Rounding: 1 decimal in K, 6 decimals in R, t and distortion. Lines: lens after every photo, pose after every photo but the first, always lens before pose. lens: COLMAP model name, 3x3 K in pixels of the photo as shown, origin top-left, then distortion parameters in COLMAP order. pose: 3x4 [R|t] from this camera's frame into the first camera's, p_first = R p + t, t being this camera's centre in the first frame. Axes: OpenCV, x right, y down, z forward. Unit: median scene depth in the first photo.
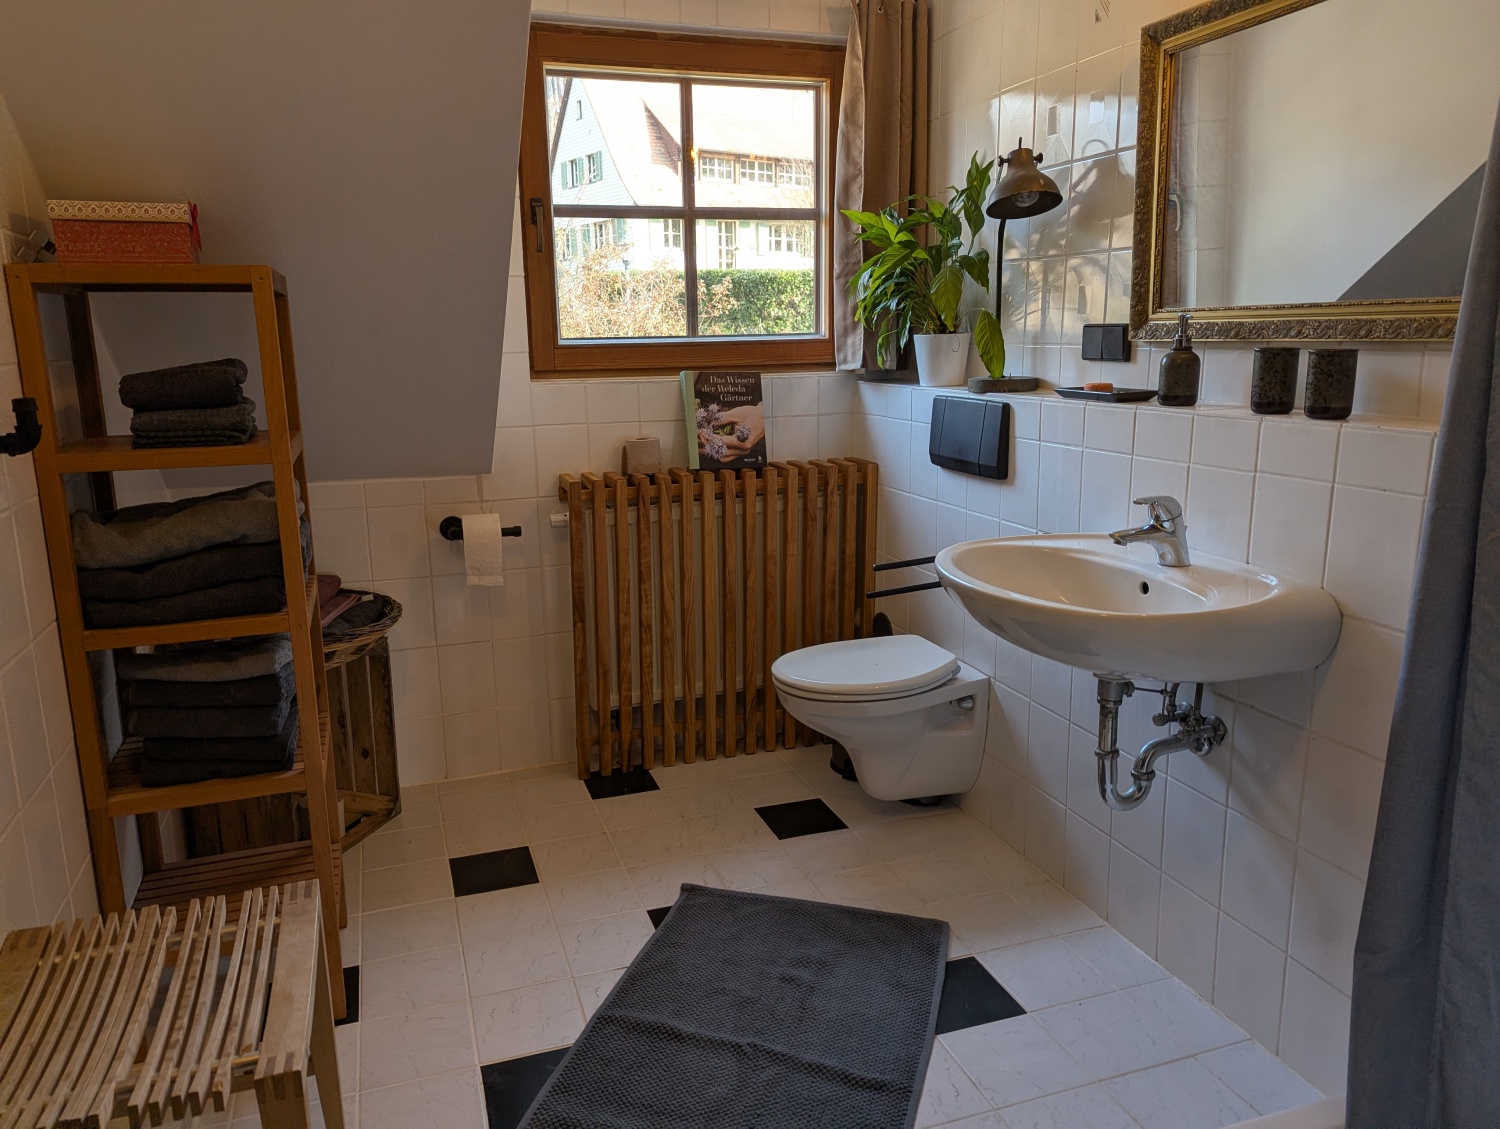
lens RADIAL K [[1053.8, 0, 743.7], [0, 1053.8, 562.4], [0, 0, 1]] dist [0.054063, -0.046532]
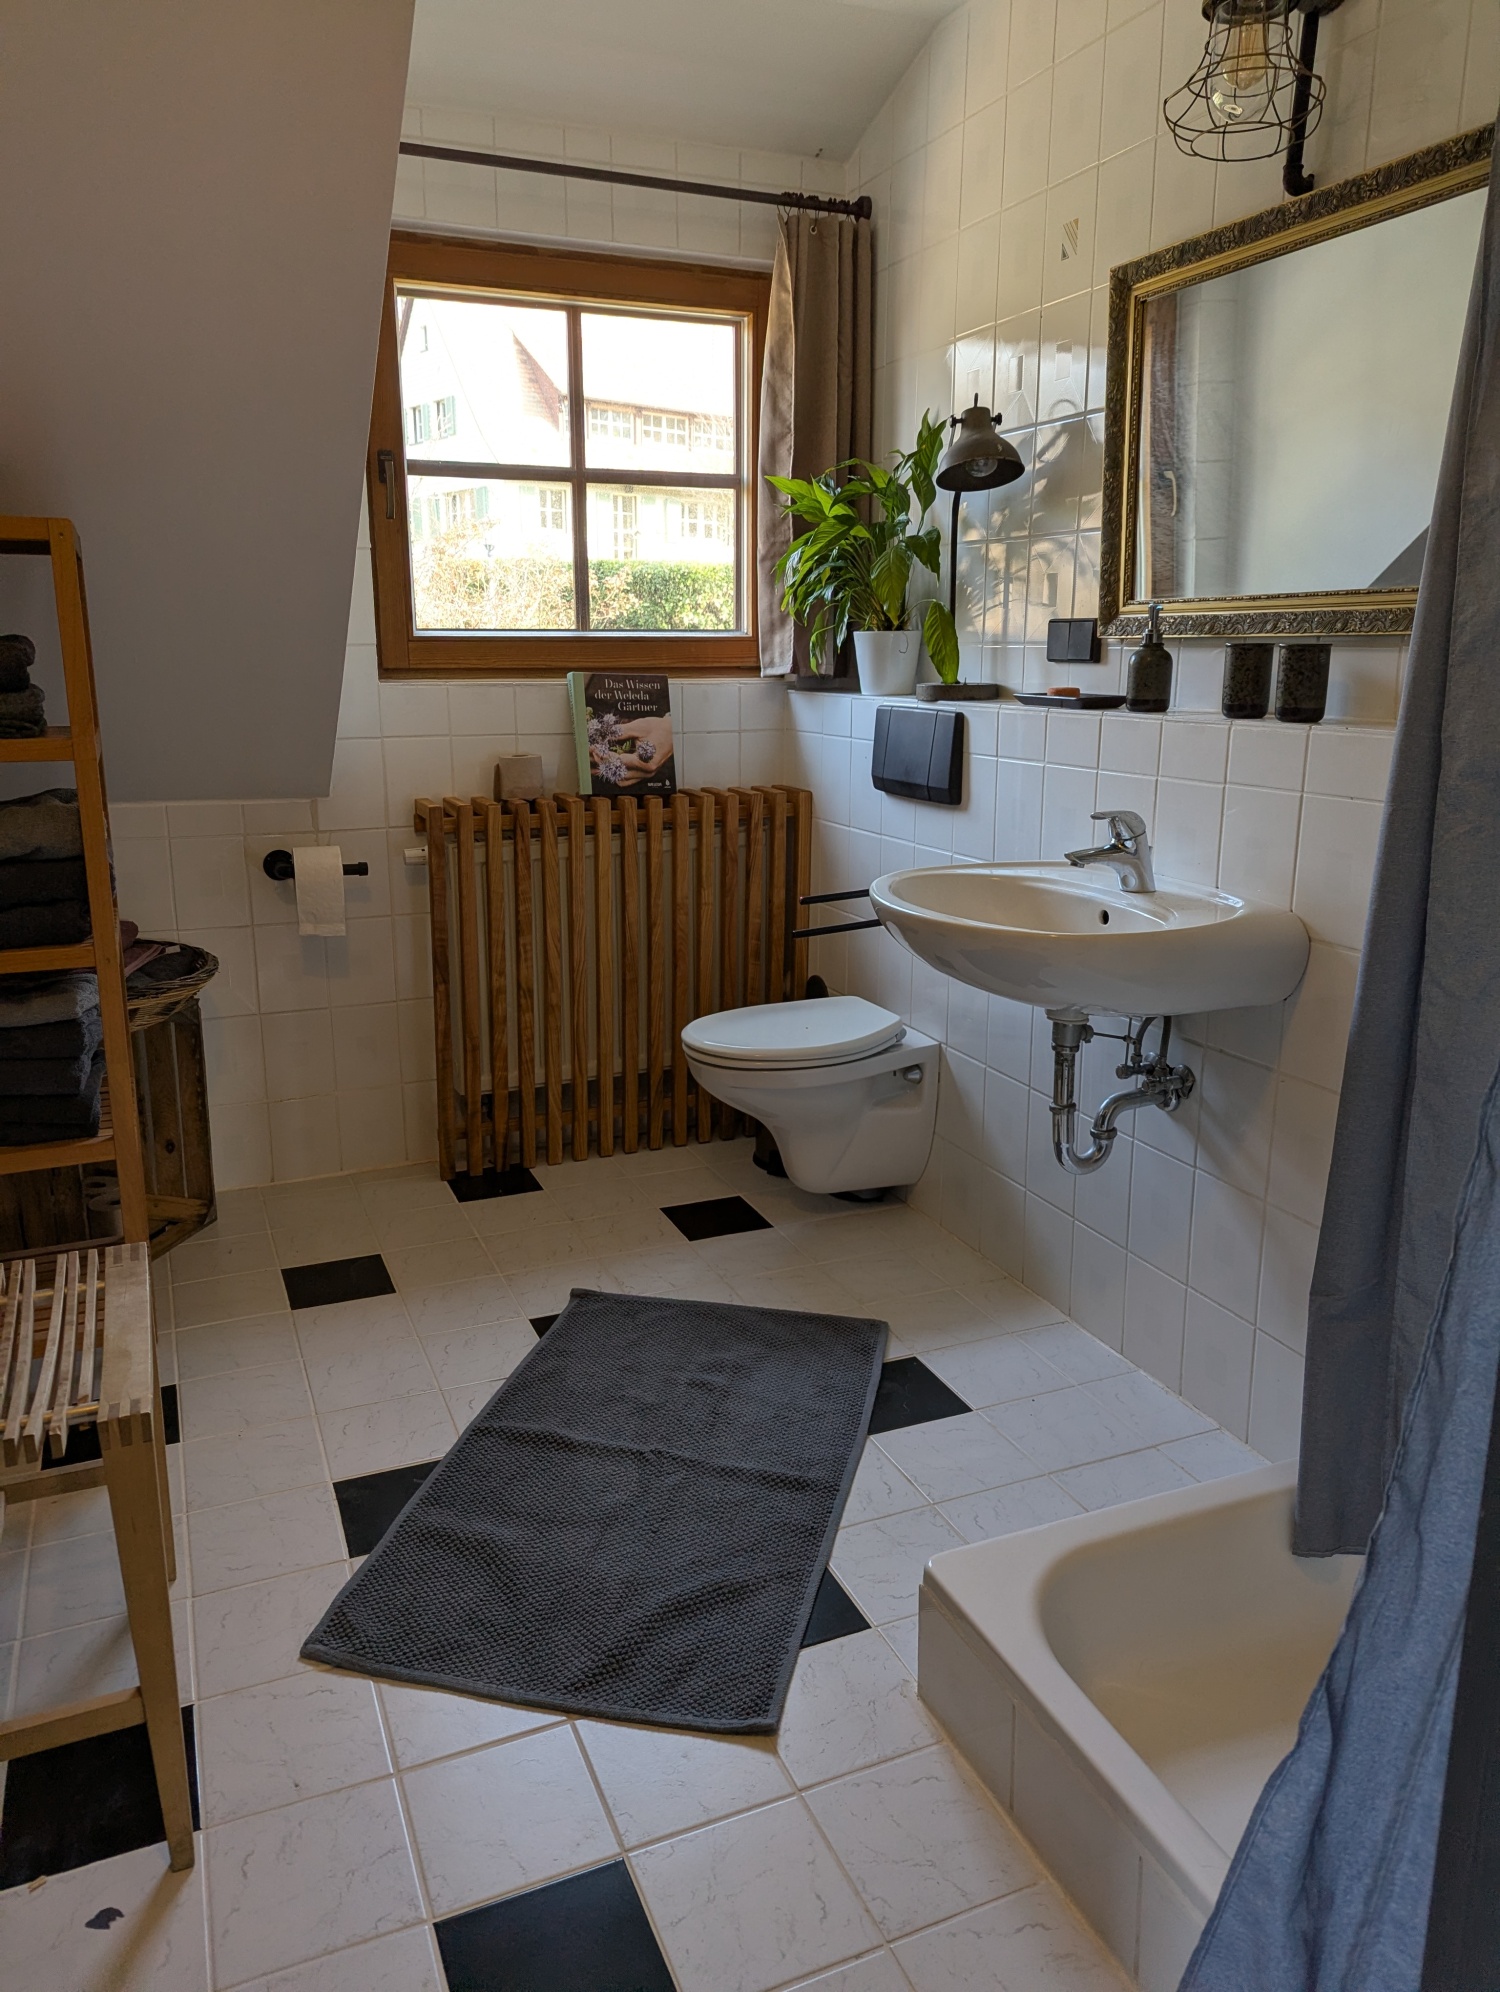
lens RADIAL K [[1399.4, 0, 752.0], [0, 1399.4, 981.9], [0, 0, 1]] dist [0.054063, -0.046532]
pose [[0.997243, 0.000266, 0.074203, 0.000844], [-0.001679, 0.999818, 0.018987, 0.043786], [-0.074185, -0.019059, 0.997062, -0.106246]]
